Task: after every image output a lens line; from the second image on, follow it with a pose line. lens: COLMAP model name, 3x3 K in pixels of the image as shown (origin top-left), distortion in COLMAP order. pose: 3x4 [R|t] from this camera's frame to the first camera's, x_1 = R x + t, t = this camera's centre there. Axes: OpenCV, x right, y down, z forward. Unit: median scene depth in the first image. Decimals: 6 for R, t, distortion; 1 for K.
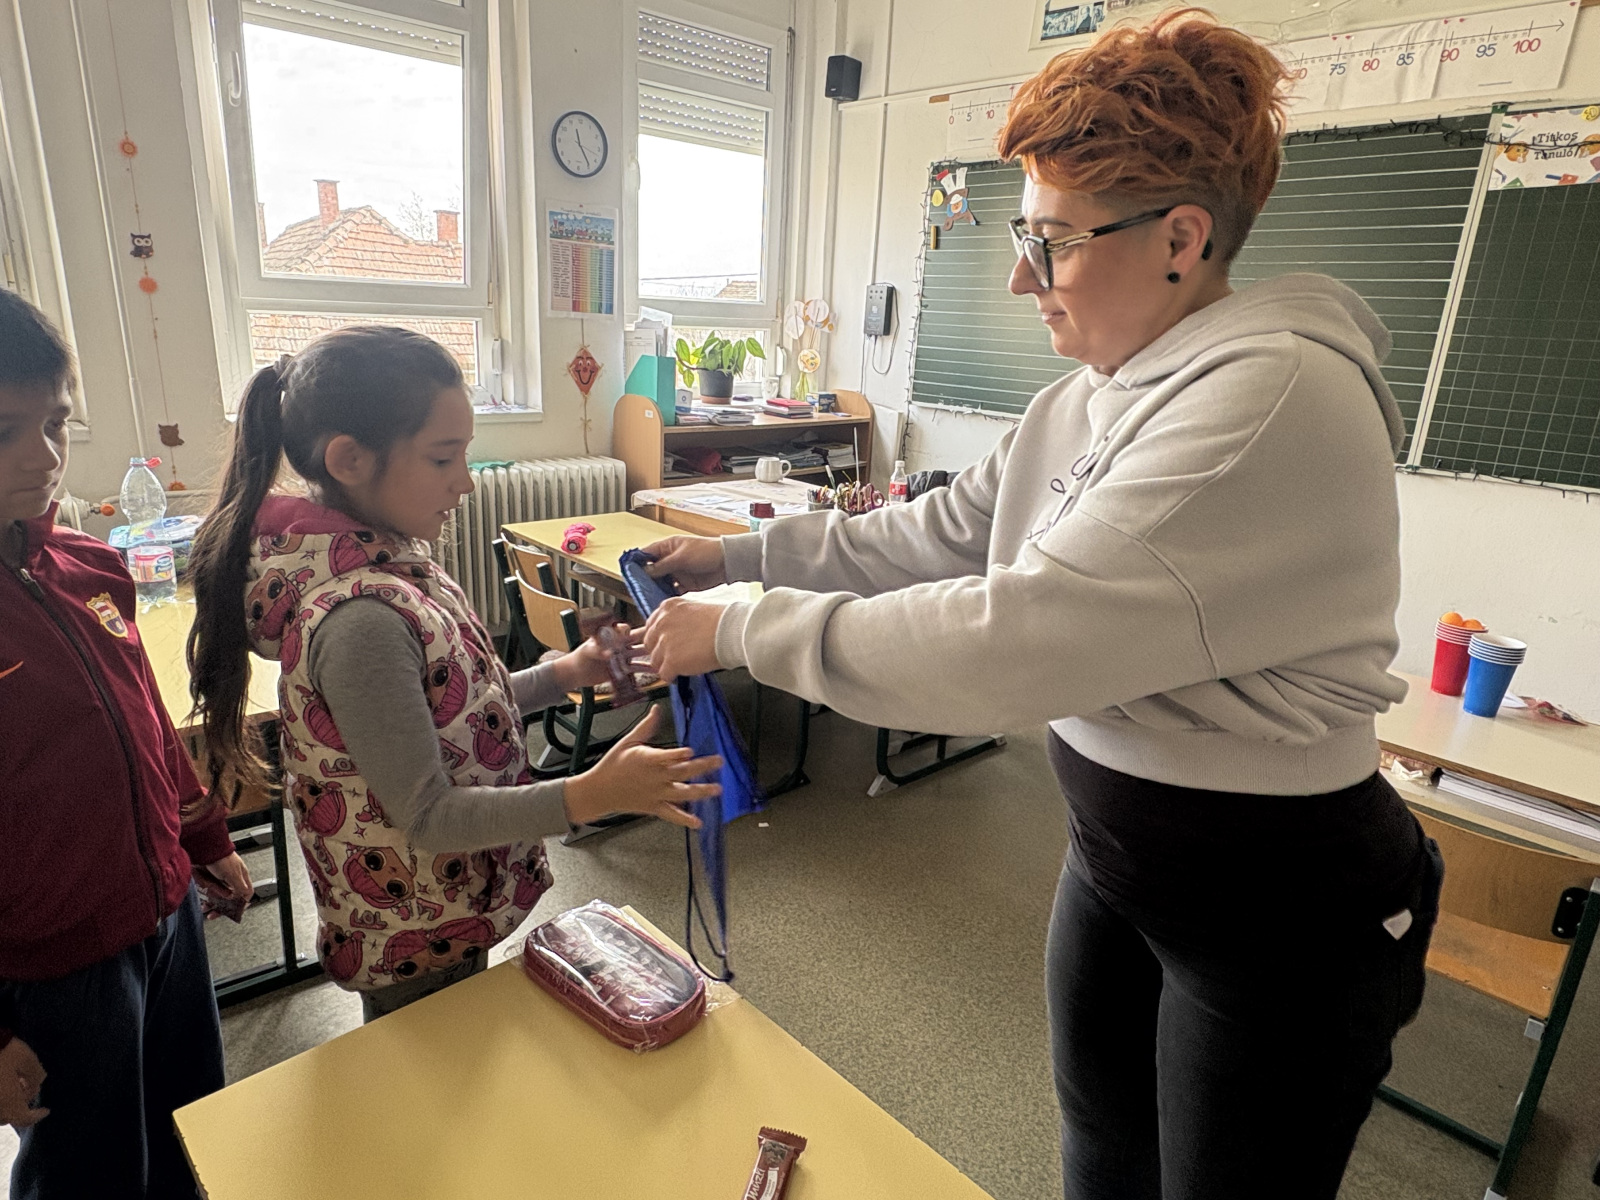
lens RADIAL K [[944.4, 0, 794.4], [0, 944.4, 598.6], [0, 0, 1]] dist [0.001998, -0.001821]
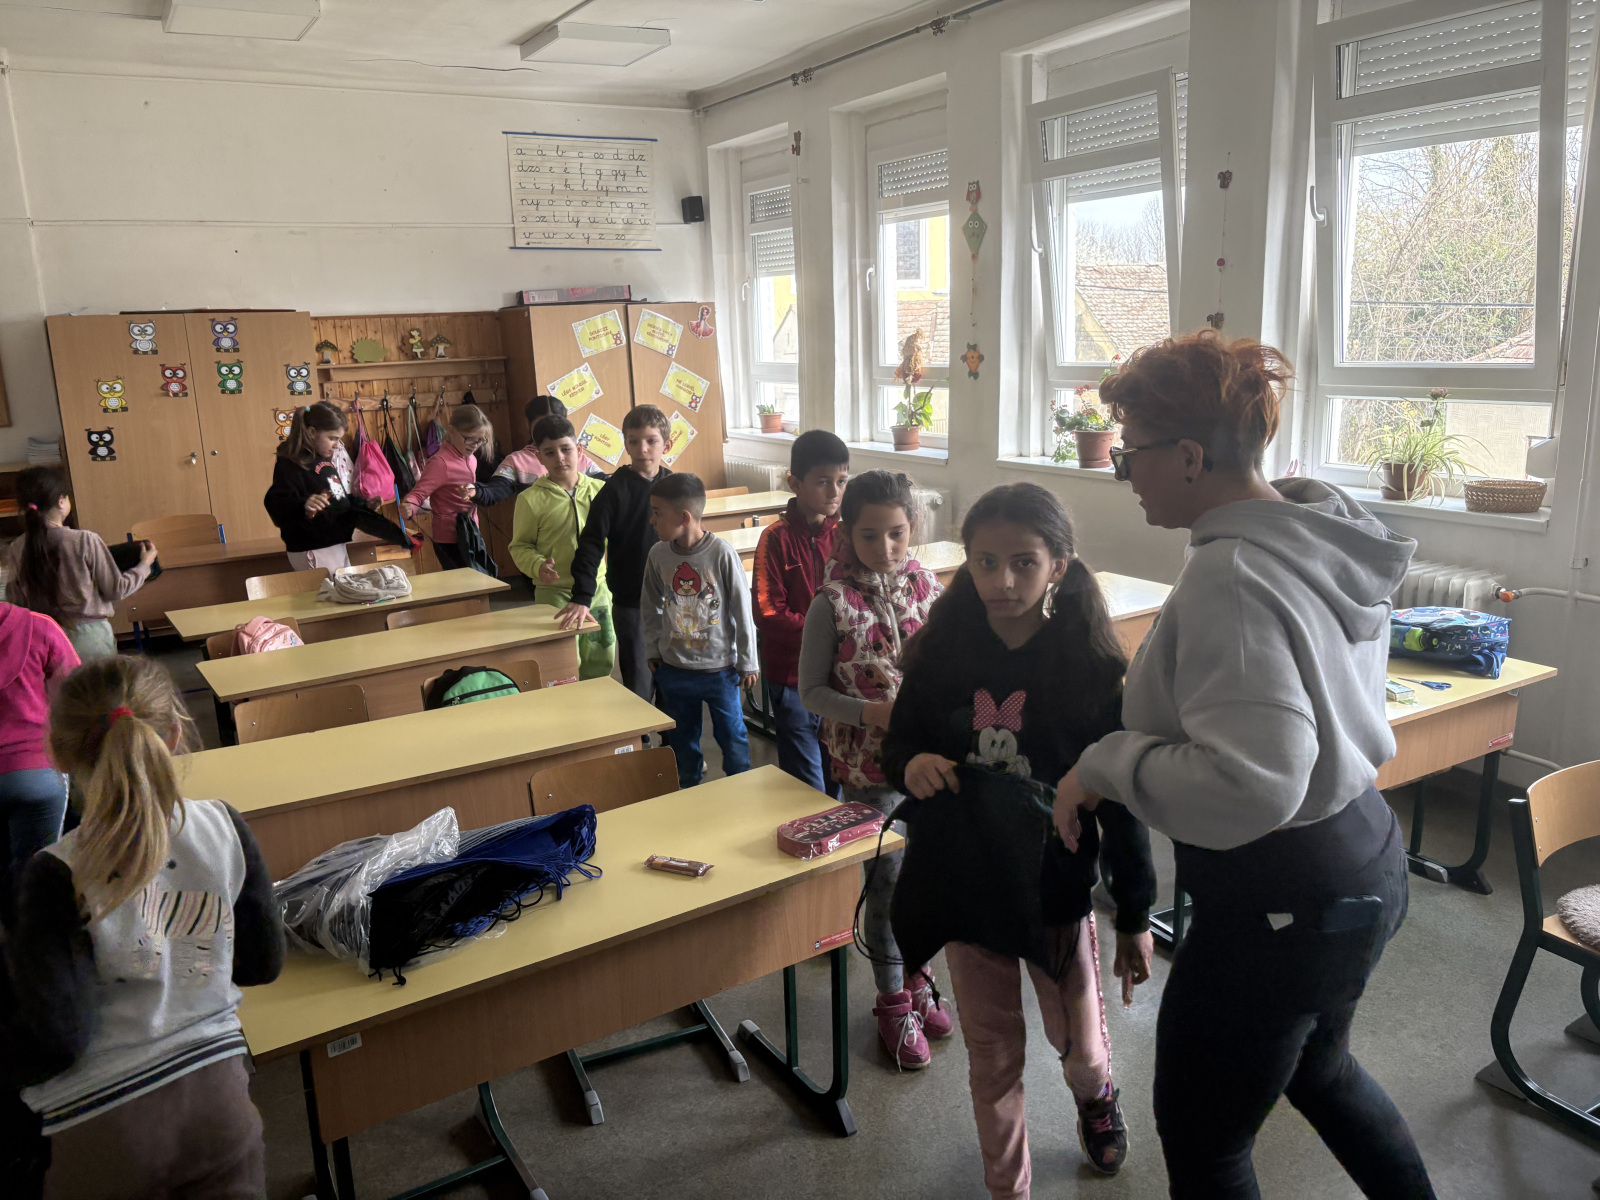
lens RADIAL K [[1214.7, 0, 790.6], [0, 1214.7, 592.3], [0, 0, 1]] dist [0.044035, -0.052233]
pose [[-0.201385, 0.172927, -0.964127, 0.543727], [-0.255400, 0.940974, 0.222122, -0.142335], [0.945629, 0.290970, -0.145333, 0.314809]]
